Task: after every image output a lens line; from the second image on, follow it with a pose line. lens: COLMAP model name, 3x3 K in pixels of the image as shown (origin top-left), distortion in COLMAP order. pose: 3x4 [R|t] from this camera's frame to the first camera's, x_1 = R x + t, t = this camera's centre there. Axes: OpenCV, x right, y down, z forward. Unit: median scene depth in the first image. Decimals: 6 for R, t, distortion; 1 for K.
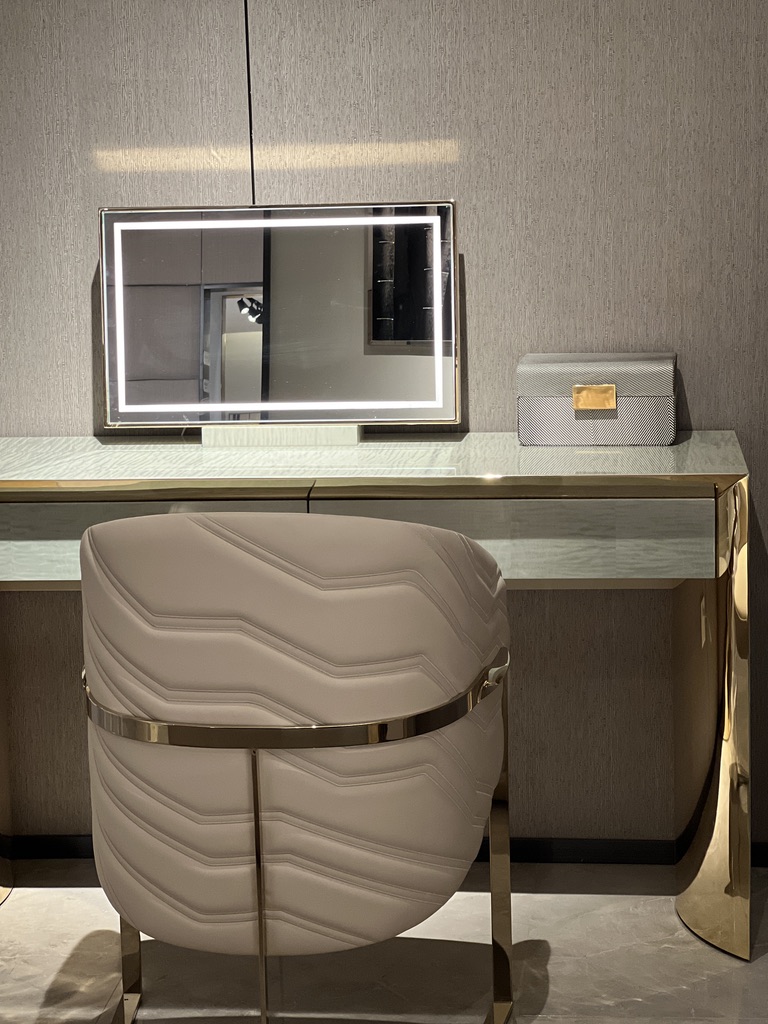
lens RADIAL K [[2277.2, 0, 383.6], [0, 2277.2, 503.9], [0, 0, 1]] dist [0.192775, 0.000000]
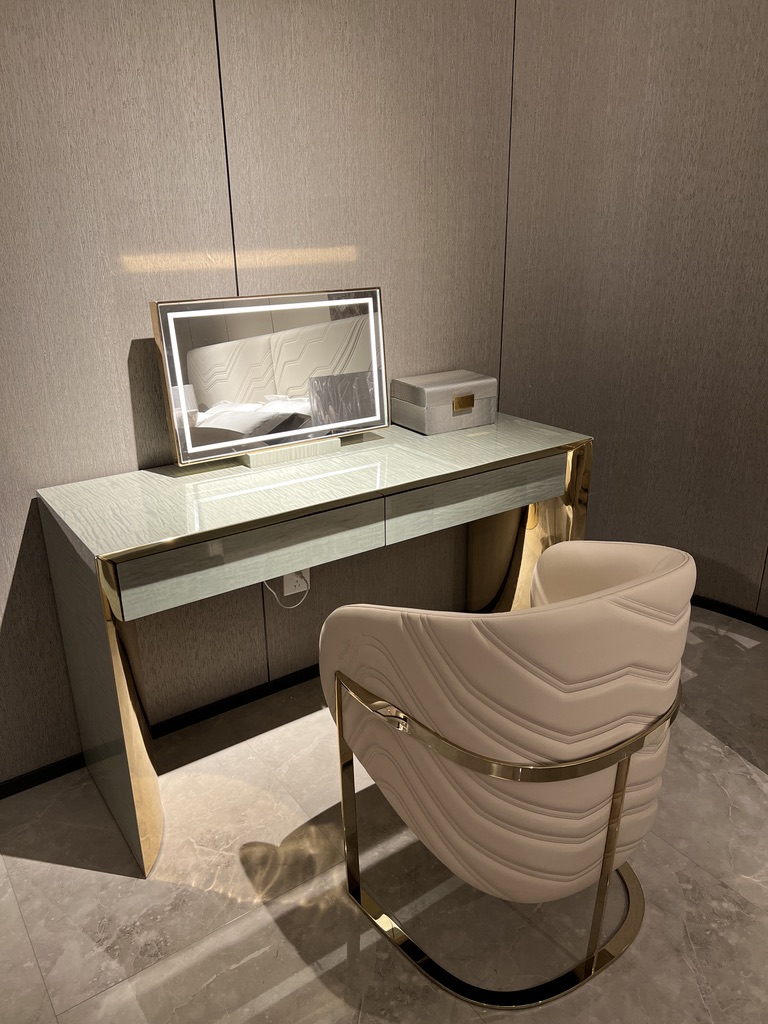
lens RADIAL K [[773.8, 0, 383.7], [0, 773.8, 521.6], [0, 0, 1]] dist [0.048110, -0.046913]
pose [[0.751893, -0.224514, 0.619879, -0.327039], [0.102753, 0.968647, 0.226198, -0.094106], [-0.651228, -0.106383, 0.751388, 0.561427]]
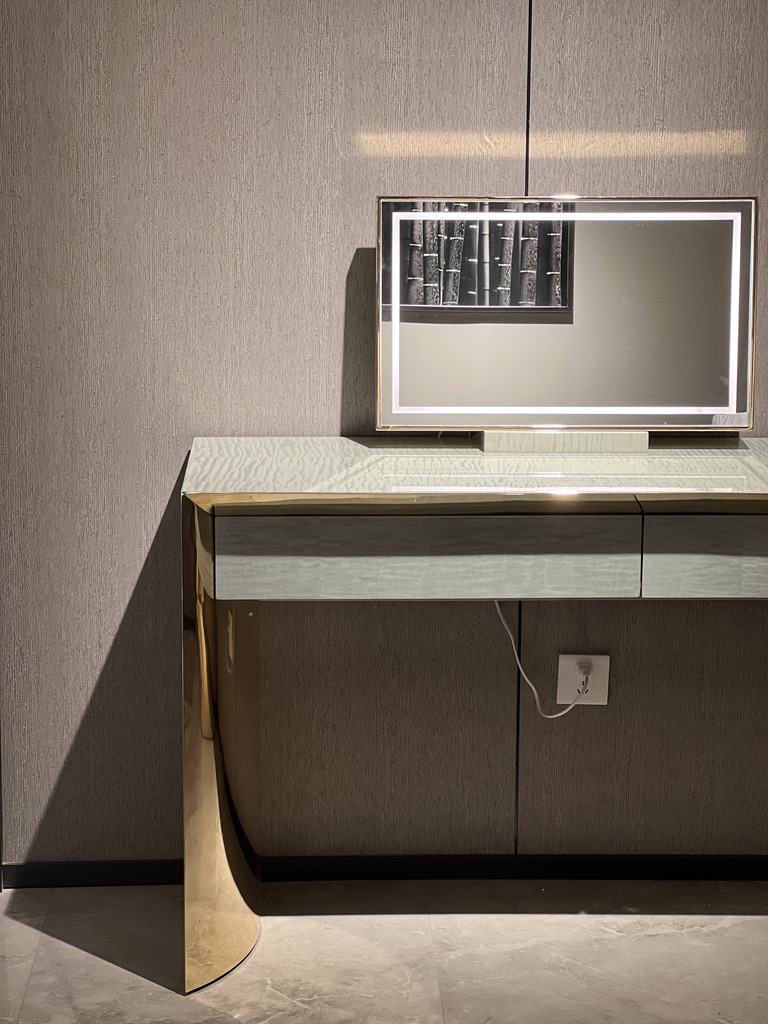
lens RADIAL K [[2277.2, 0, 383.3], [0, 2277.2, 496.0], [0, 0, 1]] dist [0.192775, 0.000000]
pose [[0.988697, 0.003901, 0.149877, -0.258710], [-0.007889, 0.999630, 0.026023, -0.030768], [-0.149720, -0.026911, 0.988362, 0.072424]]
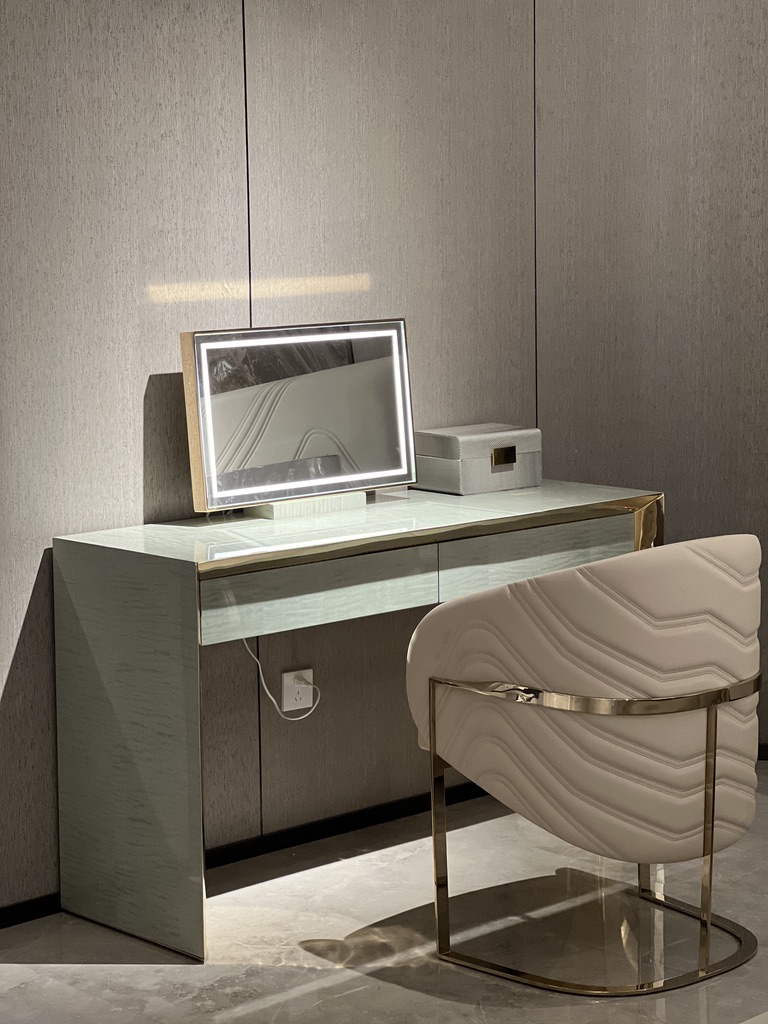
lens RADIAL K [[2277.2, 0, 375.8], [0, 2277.2, 504.2], [0, 0, 1]] dist [0.192775, 0.000000]
pose [[0.652661, -0.083946, 0.752985, -0.971216], [0.122511, 0.992457, 0.004455, -0.031680], [-0.747679, 0.089342, 0.658023, 0.135861]]
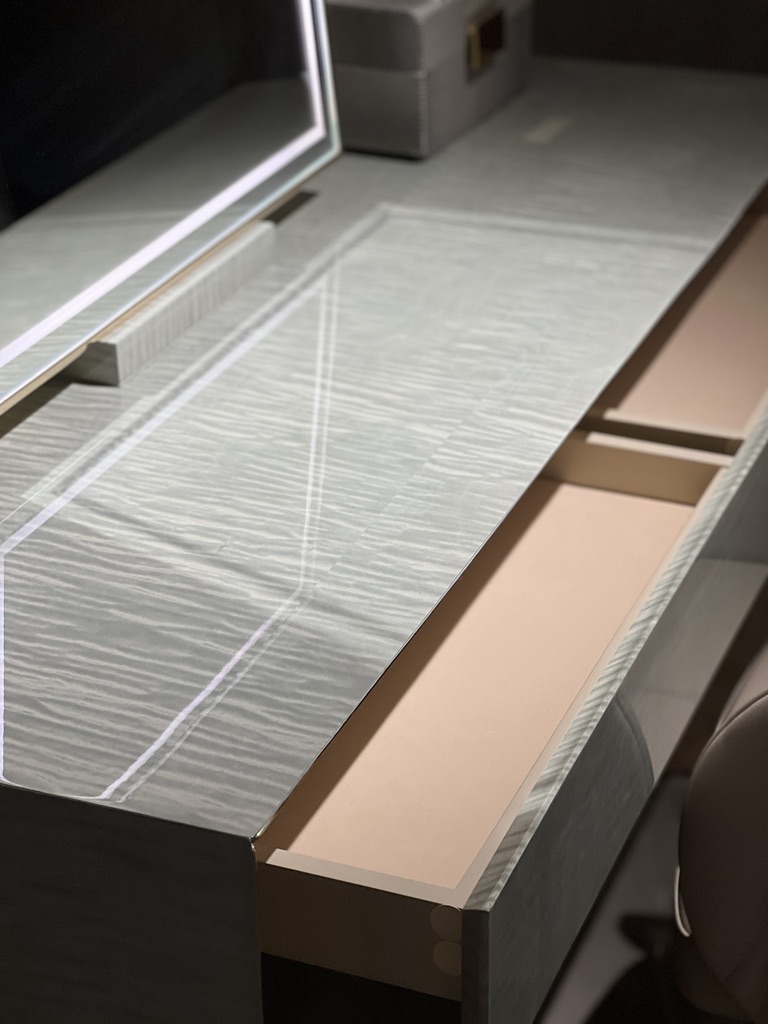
lens RADIAL K [[2277.2, 0, 383.8], [0, 2277.2, 509.4], [0, 0, 1]] dist [0.192775, 0.000000]
pose [[0.272450, -0.418395, 0.866439, -0.433577], [0.166222, 0.907433, 0.385923, -0.156249], [-0.947703, 0.038876, 0.316776, 0.814377]]
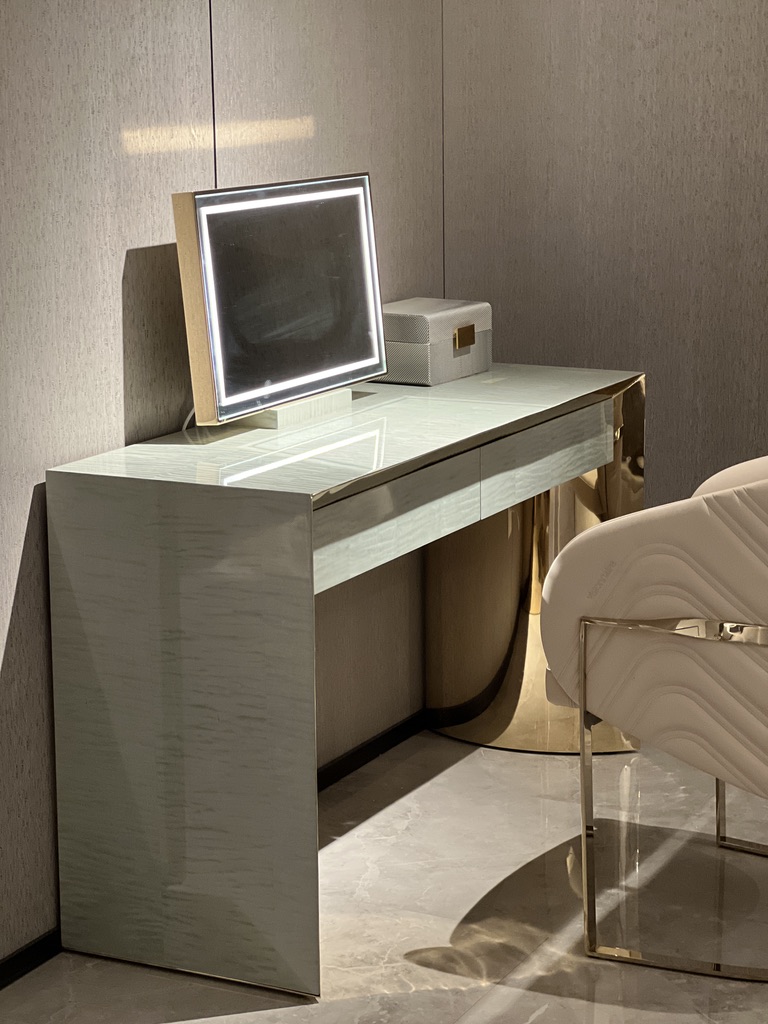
lens RADIAL K [[2277.2, 0, 389.9], [0, 2277.2, 527.0], [0, 0, 1]] dist [0.192775, 0.000000]
pose [[0.352928, -0.171314, 0.919834, -0.968856], [0.158111, 0.979877, 0.121831, -0.095360], [-0.922195, 0.102438, 0.372912, 0.584973]]
